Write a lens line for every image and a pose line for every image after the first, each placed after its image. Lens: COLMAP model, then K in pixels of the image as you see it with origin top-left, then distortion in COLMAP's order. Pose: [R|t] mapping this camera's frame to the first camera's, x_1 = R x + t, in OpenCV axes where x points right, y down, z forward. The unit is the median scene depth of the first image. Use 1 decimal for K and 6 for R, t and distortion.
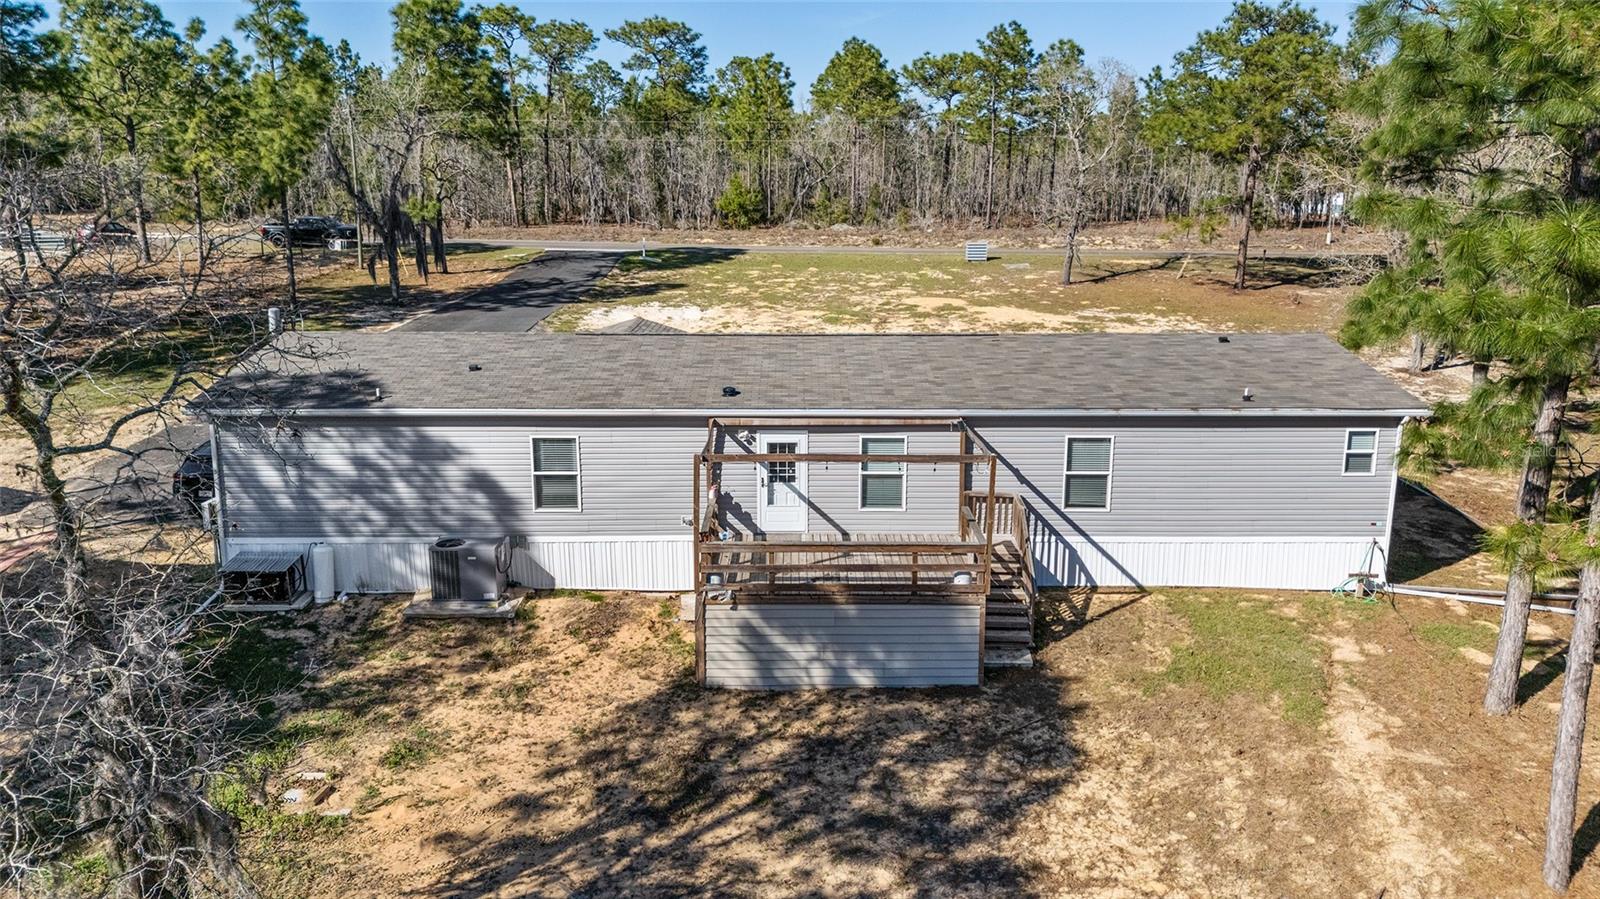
lens RADIAL K [[1173.5, 0, 802.7], [0, 1173.5, 458.9], [0, 0, 1]] dist [0.045895, 0.000877]
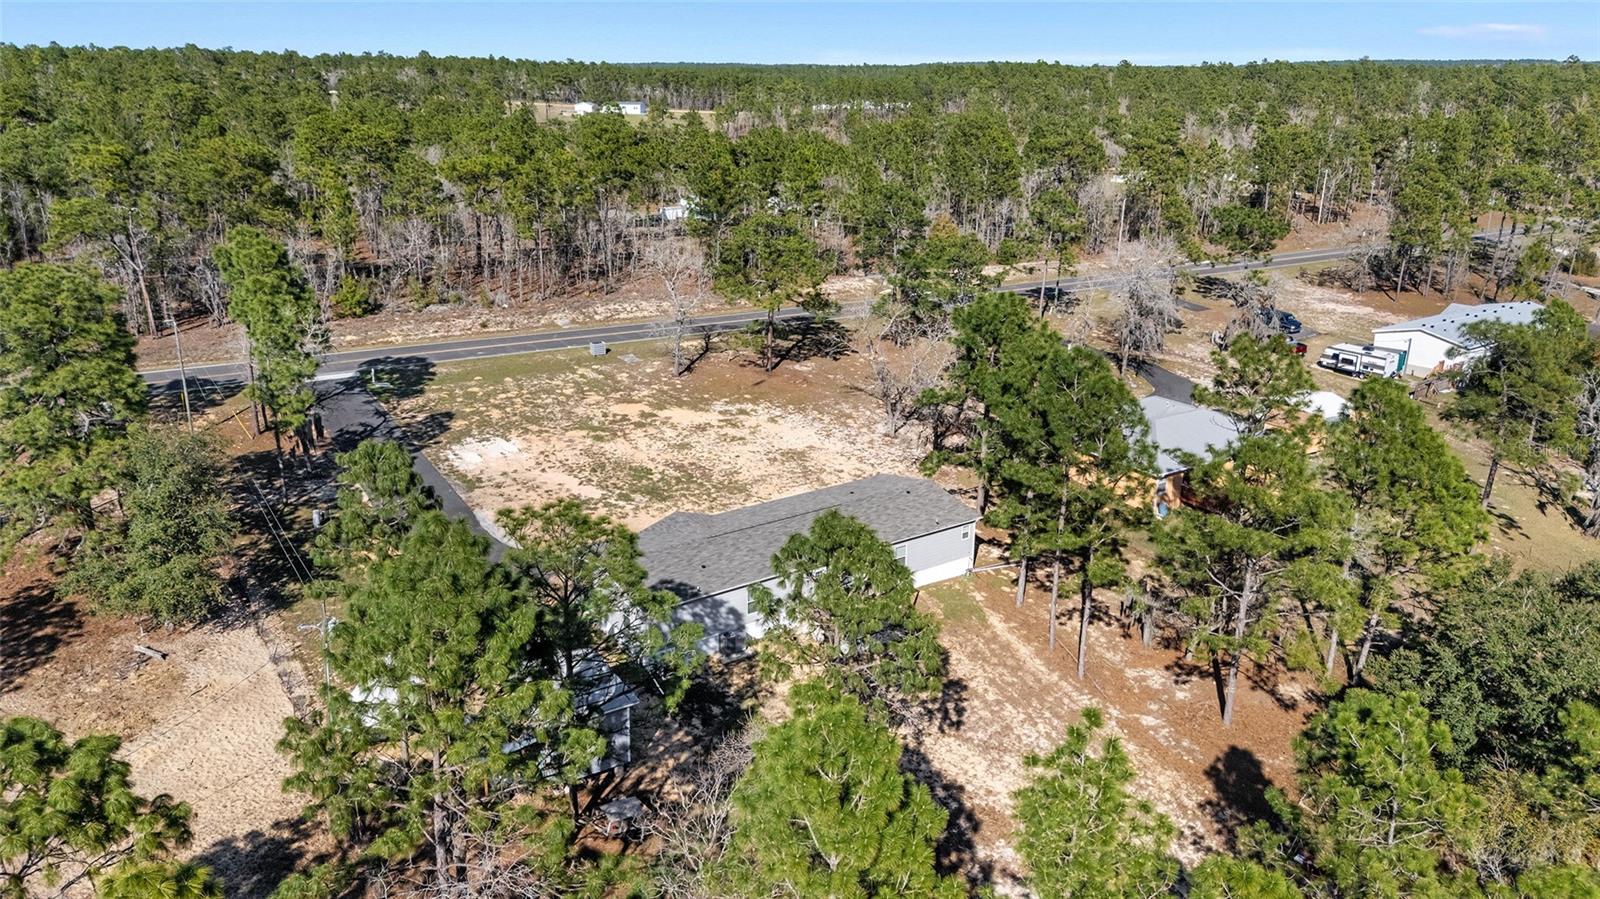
lens RADIAL K [[1173.5, 0, 802.5], [0, 1173.5, 453.5], [0, 0, 1]] dist [0.045895, 0.000877]
pose [[0.819130, -0.175997, 0.545941, -1.632873], [0.119865, 0.983273, 0.137138, -0.725885], [-0.560945, -0.046895, 0.826524, -1.399206]]
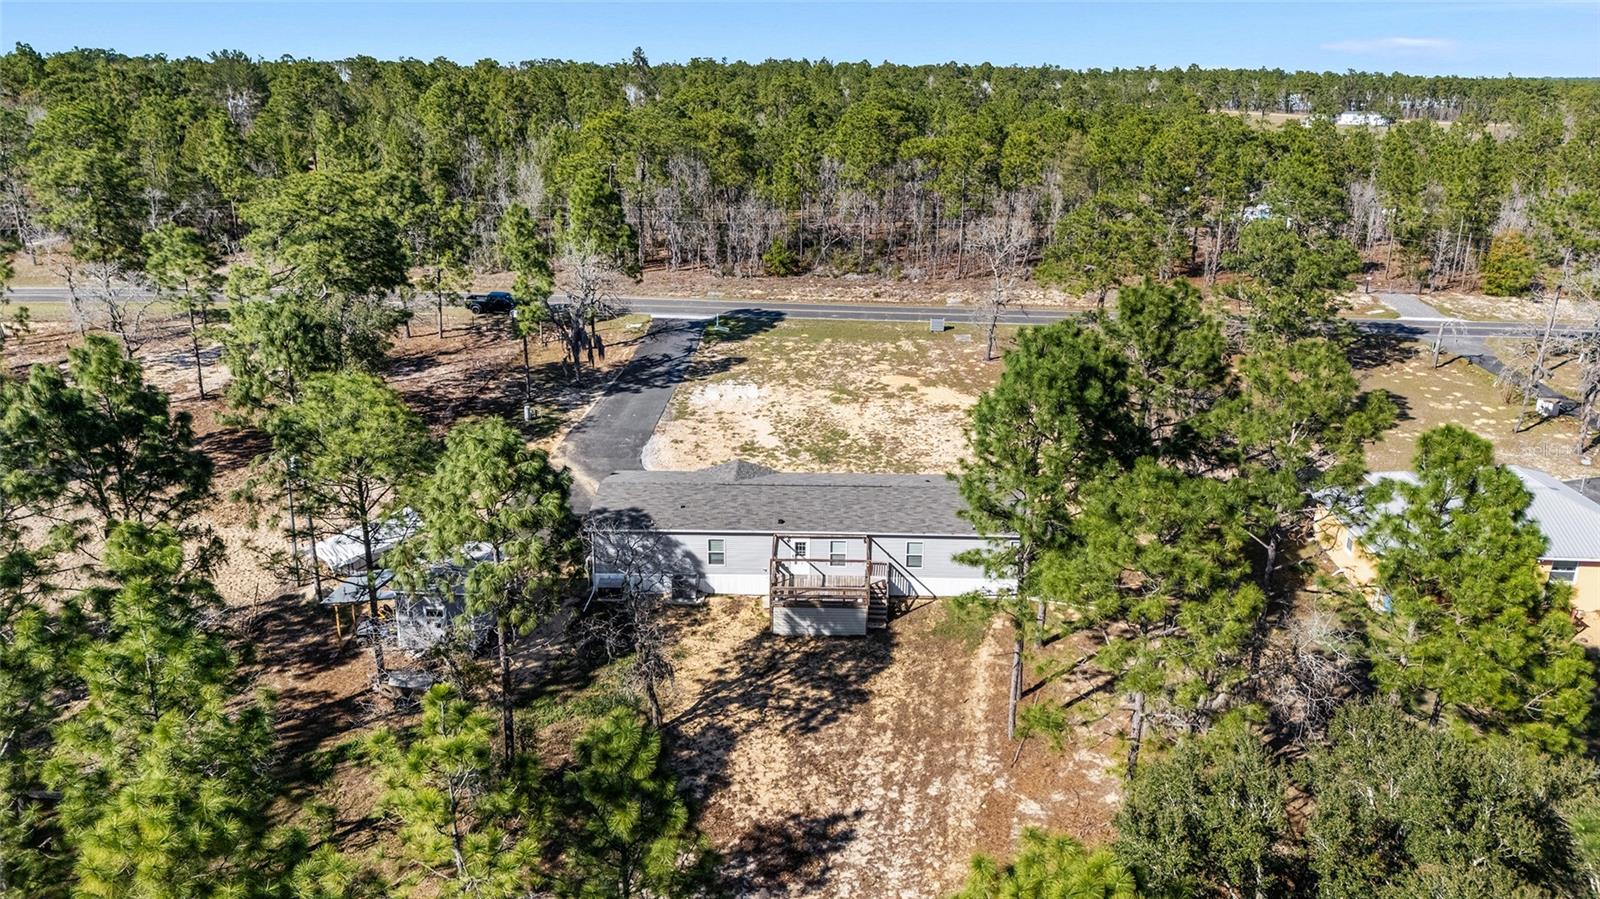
lens RADIAL K [[1173.5, 0, 797.8], [0, 1173.5, 438.0], [0, 0, 1]] dist [0.045895, 0.000877]
pose [[0.999426, 0.013280, -0.031153, 0.059123], [-0.010905, 0.997110, 0.075186, -0.469431], [0.032062, -0.074803, 0.996683, -1.718683]]
